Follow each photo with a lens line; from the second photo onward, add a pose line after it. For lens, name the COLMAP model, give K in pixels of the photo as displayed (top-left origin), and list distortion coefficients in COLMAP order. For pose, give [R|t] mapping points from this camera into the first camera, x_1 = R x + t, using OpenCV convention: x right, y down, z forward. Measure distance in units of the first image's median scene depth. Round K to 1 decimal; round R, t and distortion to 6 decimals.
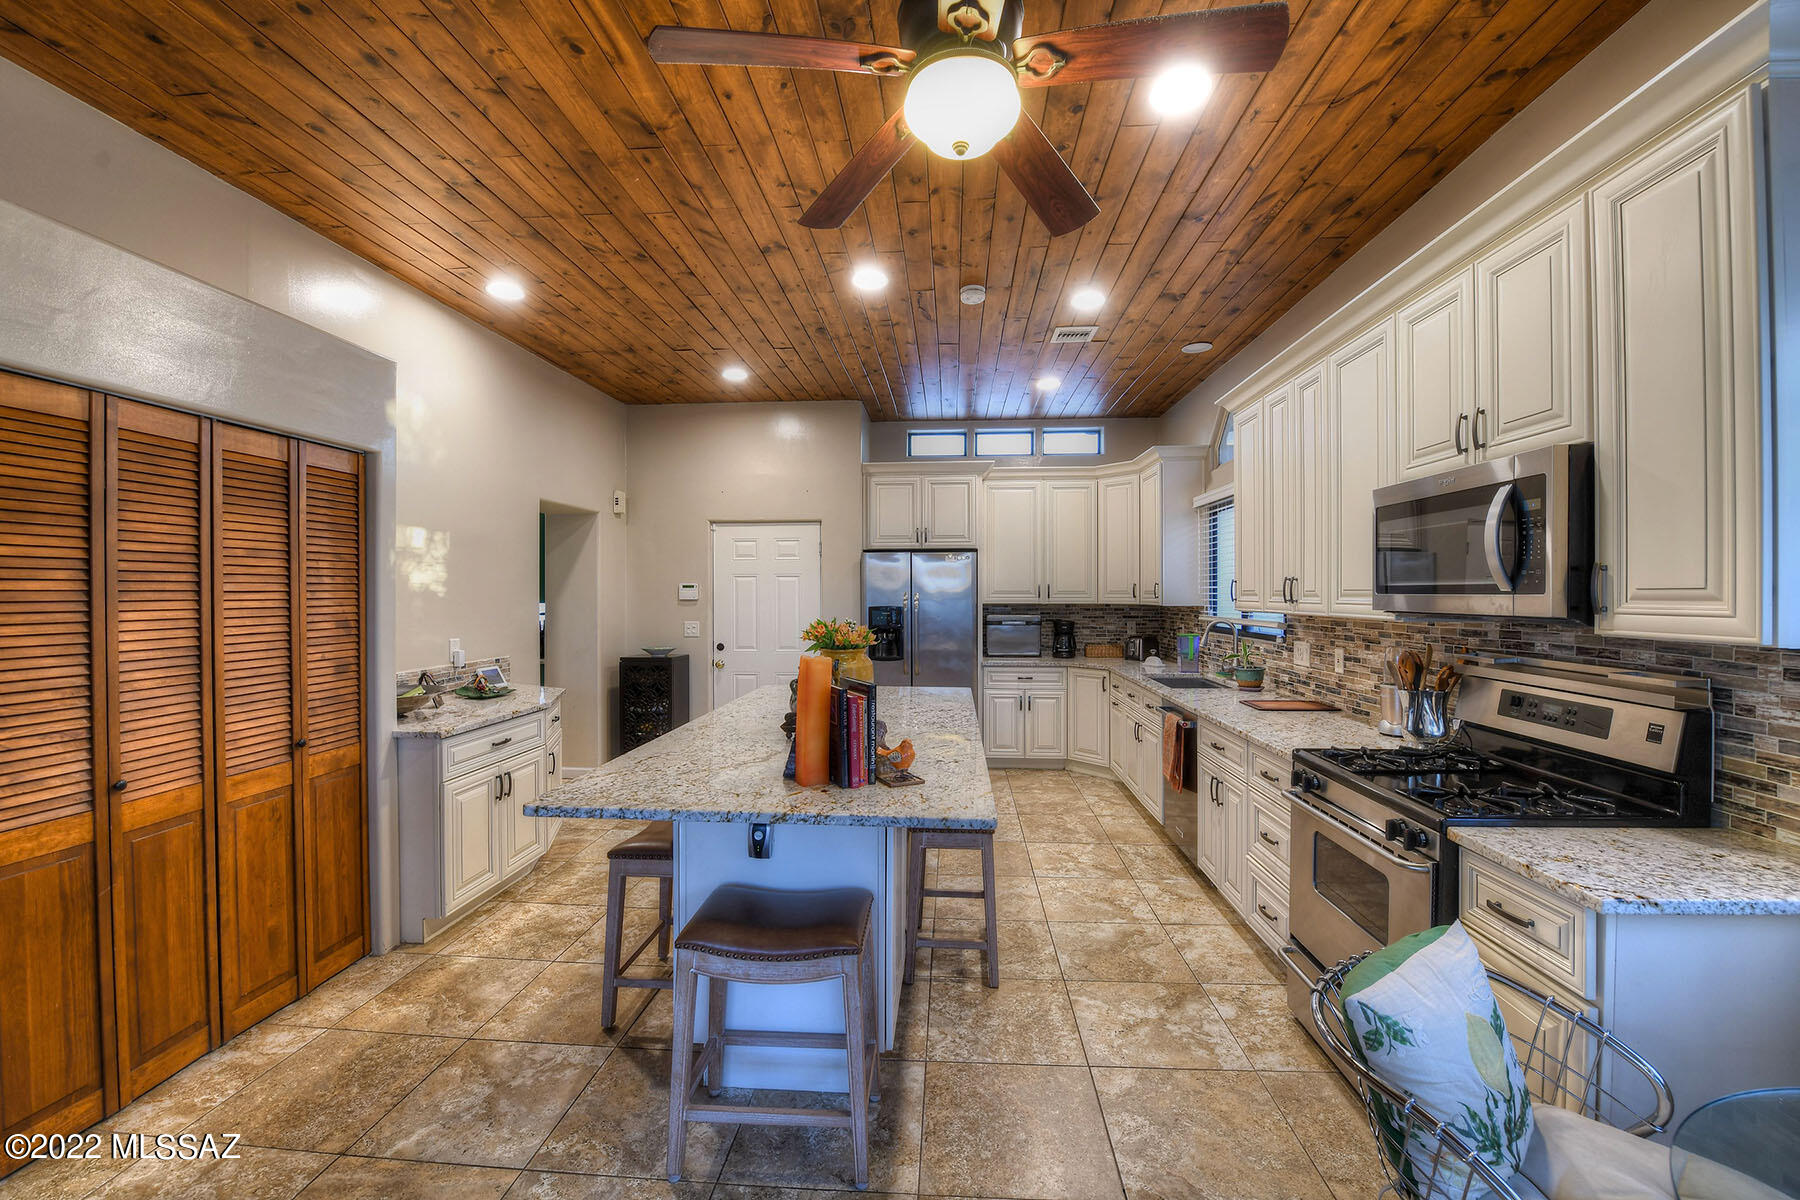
lens RADIAL K [[761.8, 0, 908.4], [0, 761.8, 600.4], [0, 0, 1]] dist [-0.015739, -0.001446]
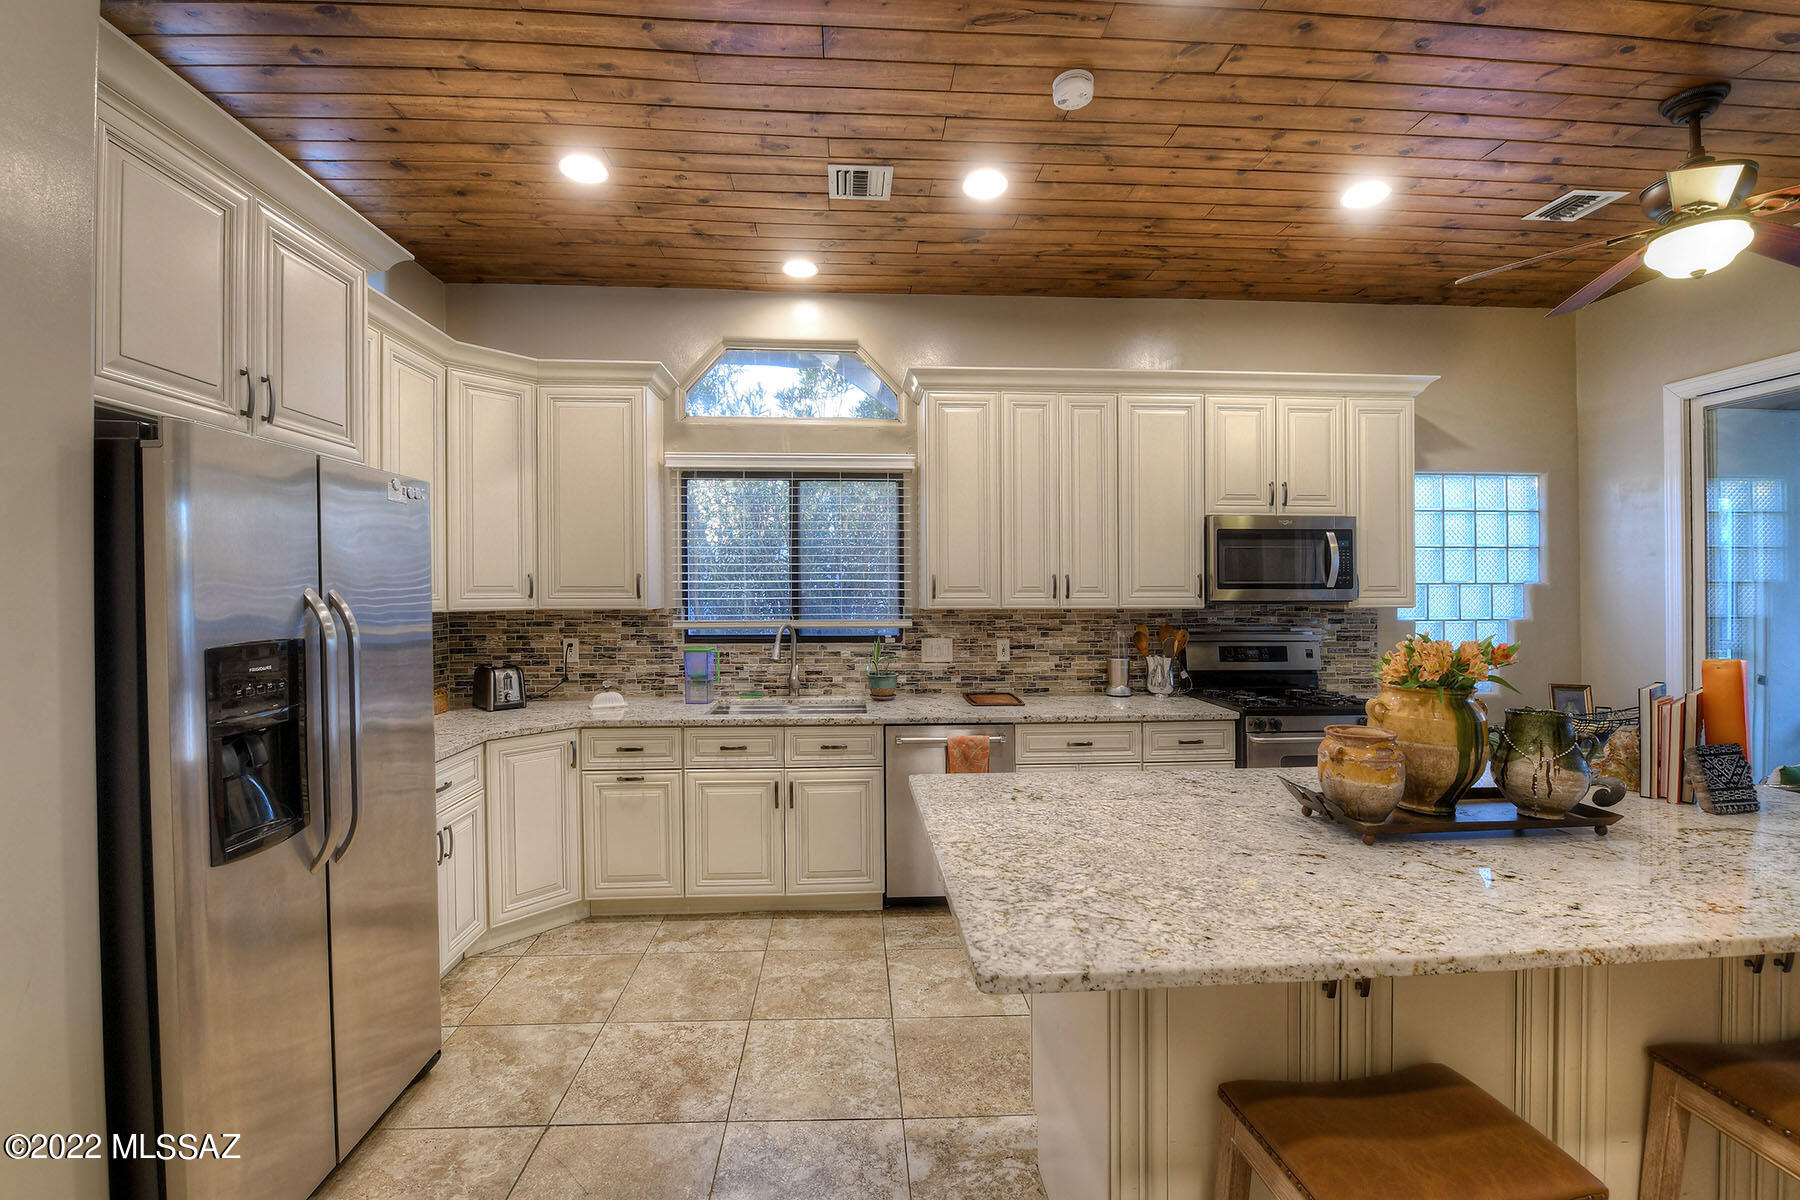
lens RADIAL K [[761.8, 0, 911.9], [0, 761.8, 588.9], [0, 0, 1]] dist [-0.015739, -0.001446]
pose [[-0.157416, 0.002342, 0.987530, -0.536349], [0.013172, 0.999913, -0.000272, -0.011947], [-0.987444, 0.012965, -0.157433, 1.367221]]
